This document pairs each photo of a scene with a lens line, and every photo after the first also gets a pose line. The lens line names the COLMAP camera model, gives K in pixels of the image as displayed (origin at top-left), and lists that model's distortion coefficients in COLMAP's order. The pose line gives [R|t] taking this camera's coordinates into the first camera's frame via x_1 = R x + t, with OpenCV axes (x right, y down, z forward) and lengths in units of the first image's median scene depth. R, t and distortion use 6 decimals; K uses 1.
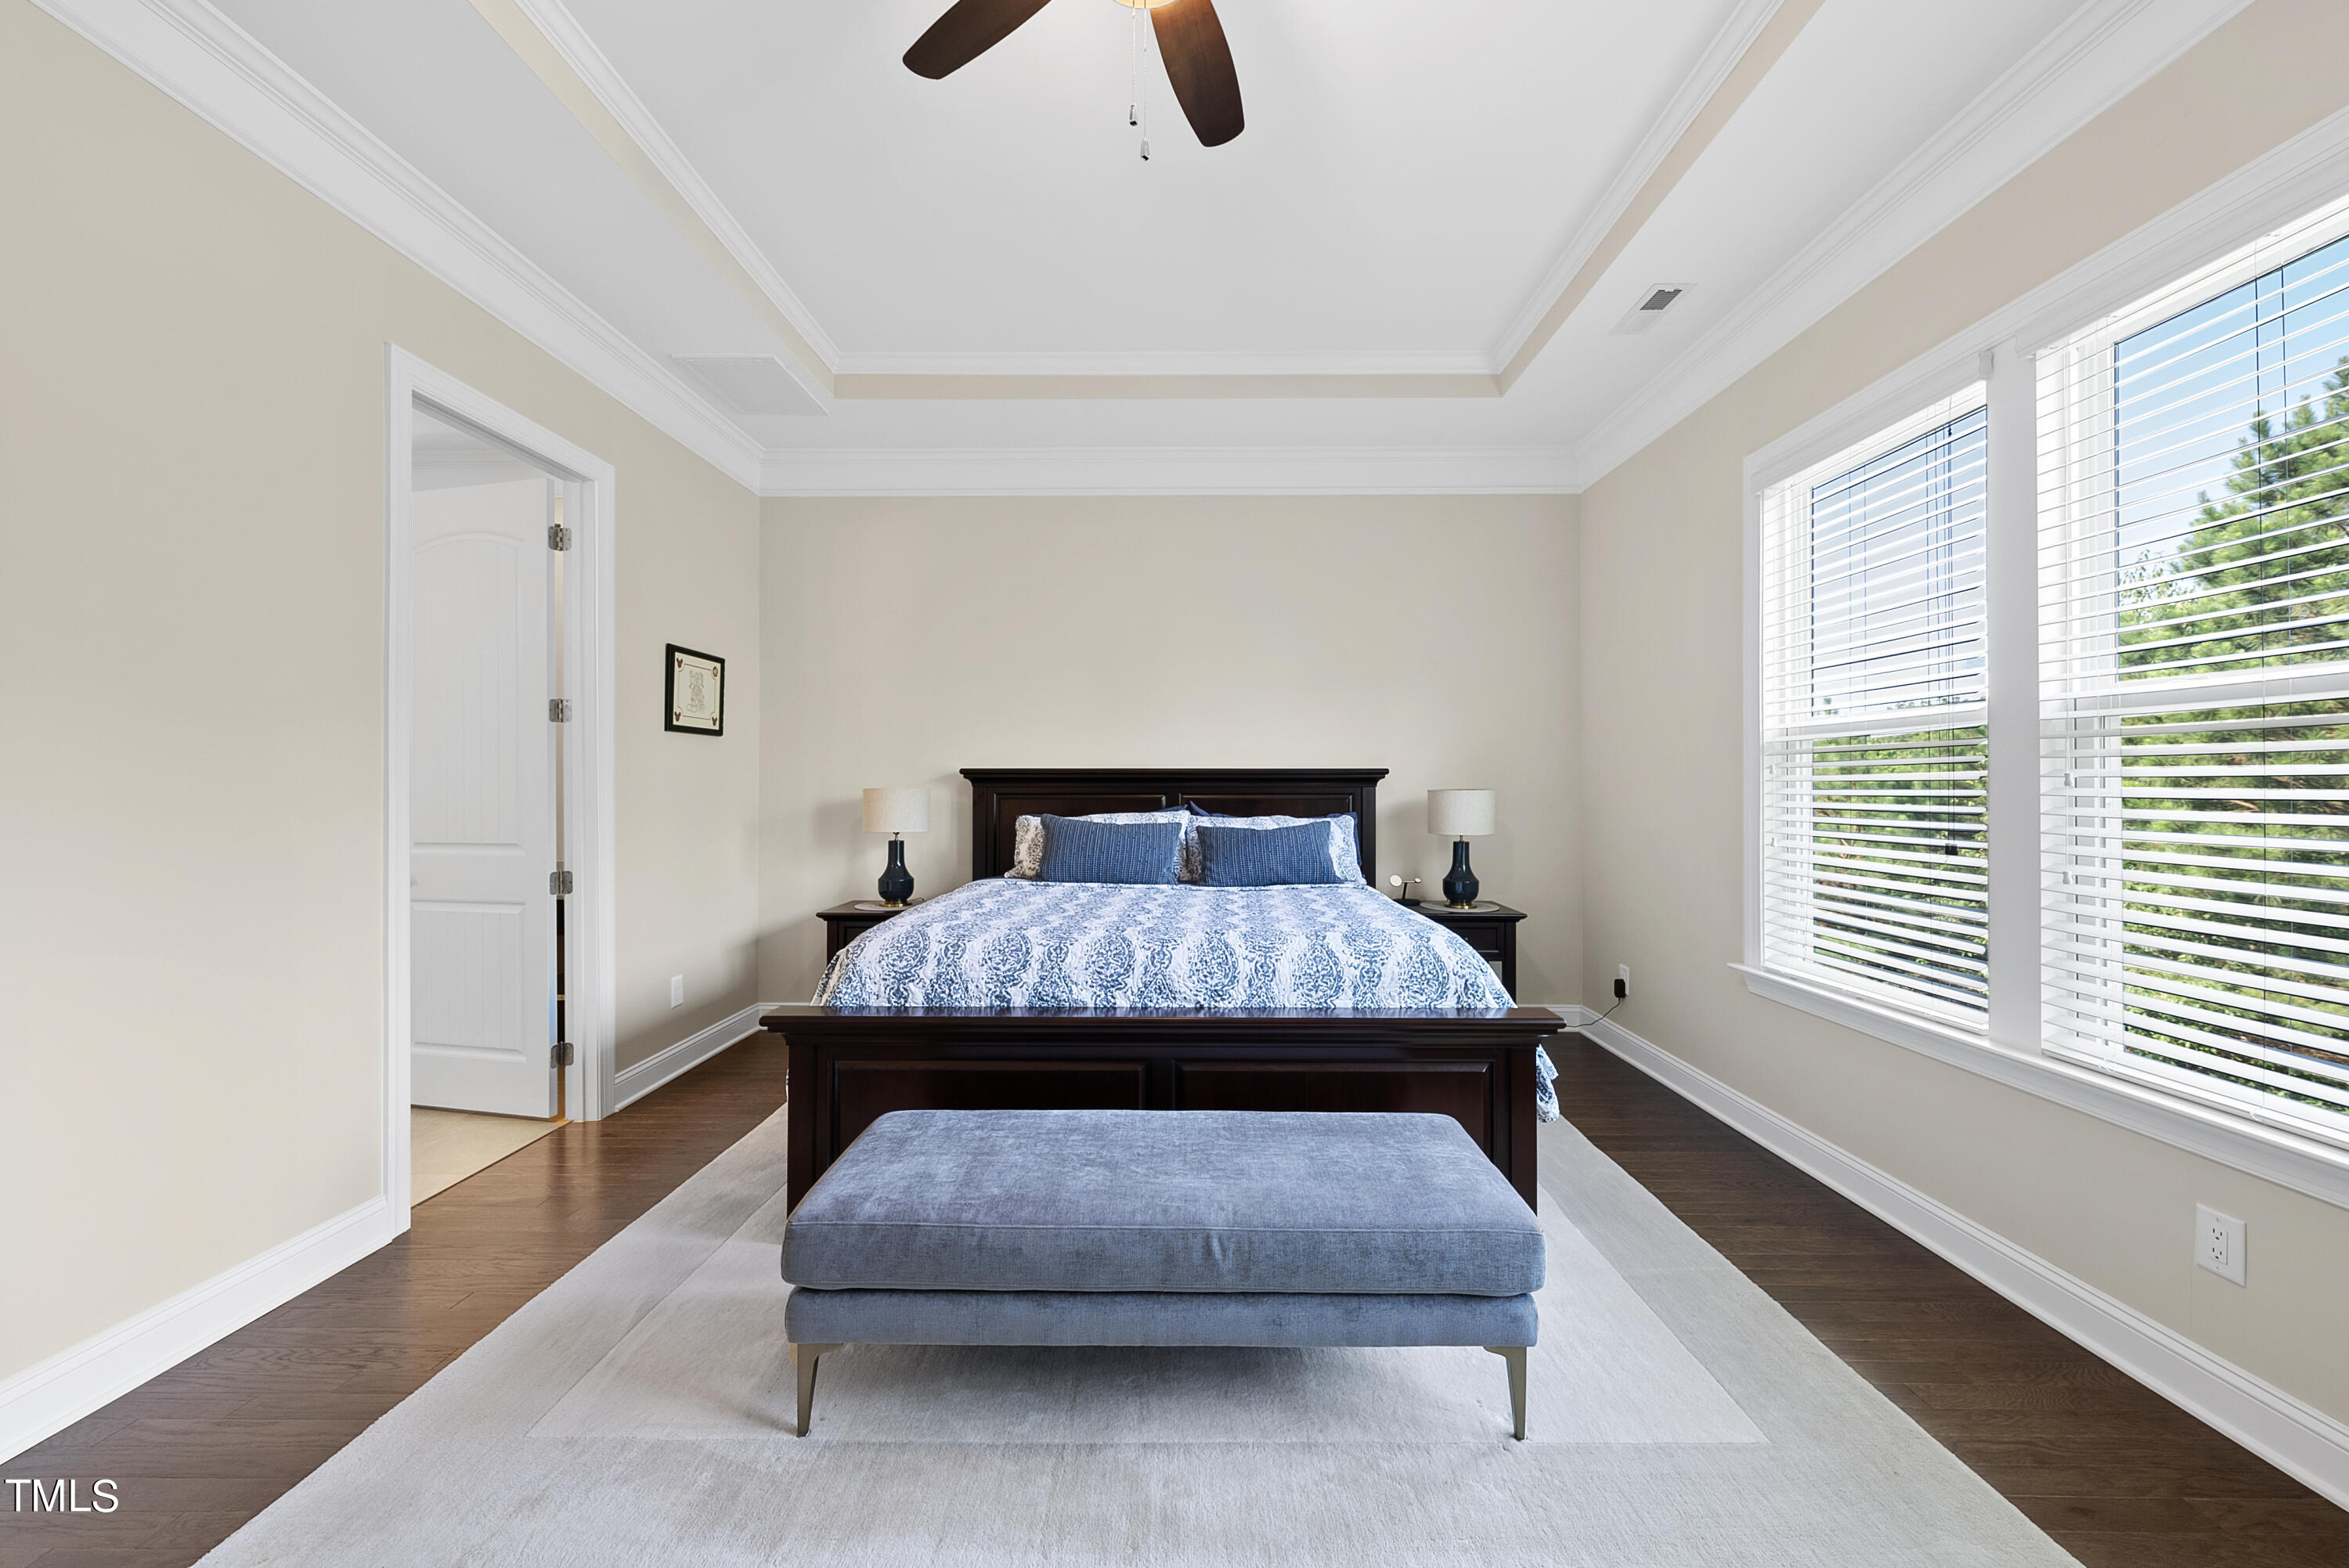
lens RADIAL K [[889.3, 0, 1174.5], [0, 889.3, 780.7], [0, 0, 1]] dist [-0.001092, -0.000299]
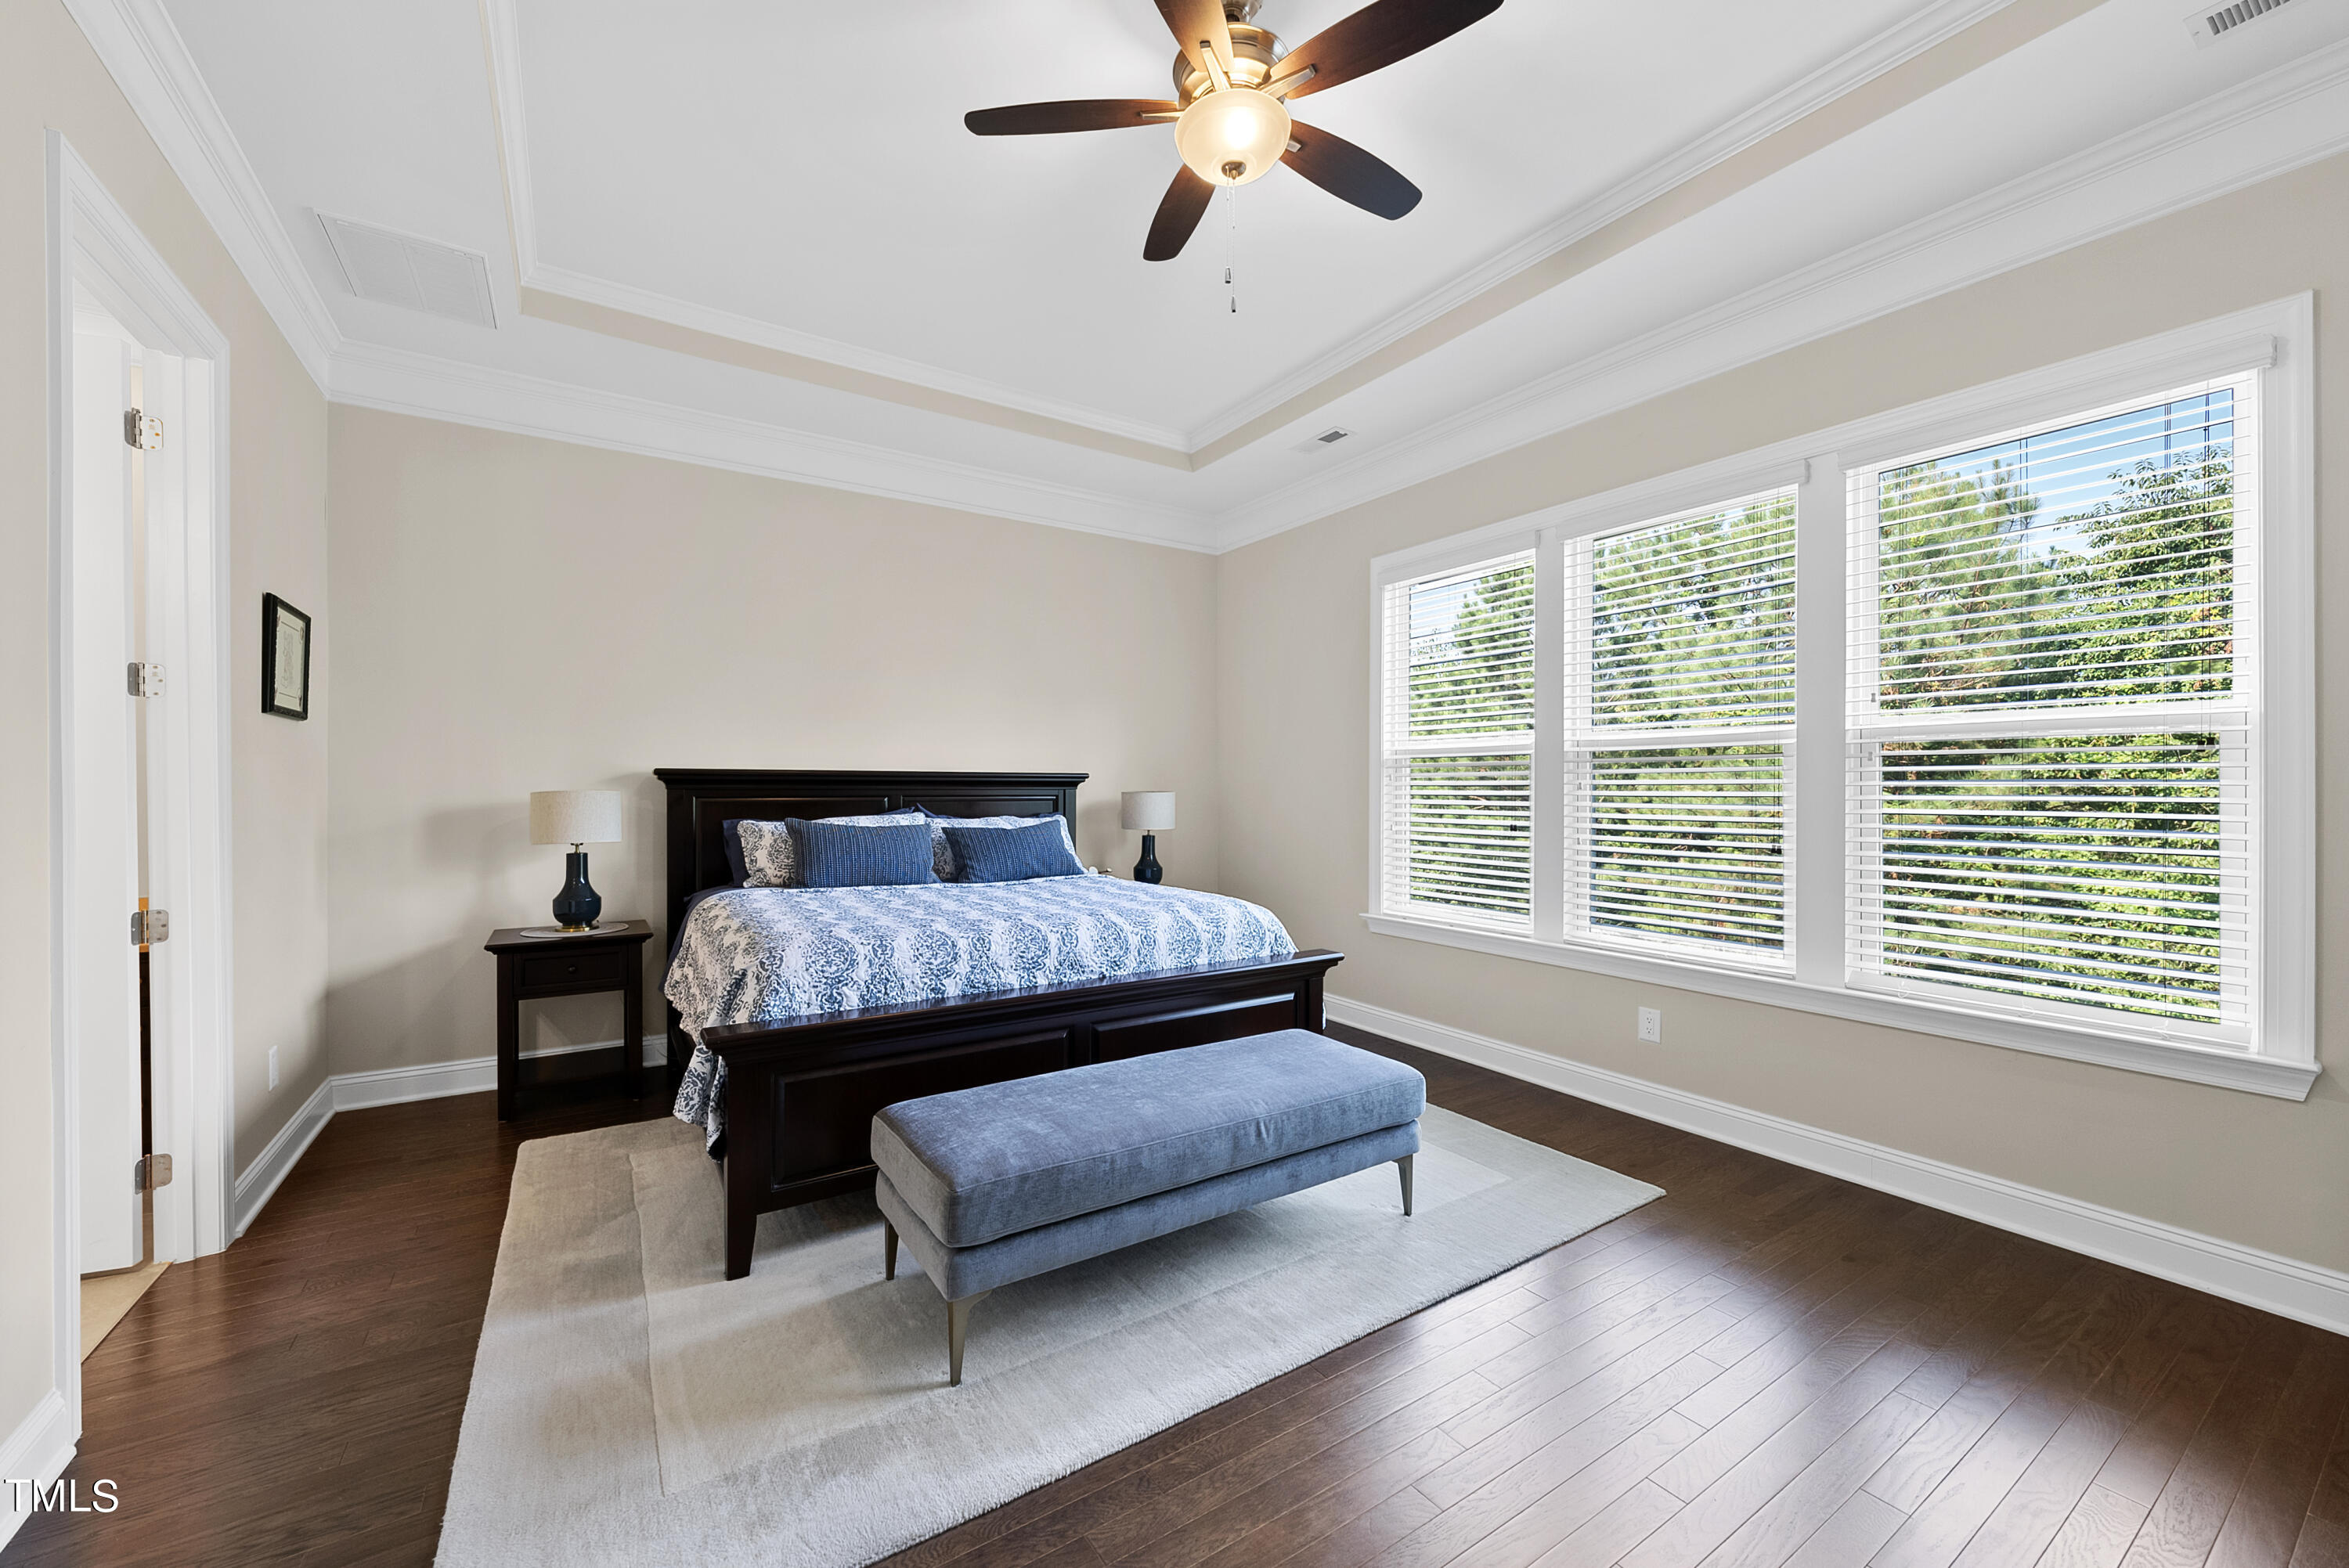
lens RADIAL K [[889.3, 0, 1182.6], [0, 889.3, 794.0], [0, 0, 1]] dist [-0.001092, -0.000299]
pose [[0.833319, -0.002730, 0.552785, -0.530946], [-0.004472, 0.999922, 0.011681, -0.002092], [-0.552774, -0.012206, 0.833242, -0.037773]]
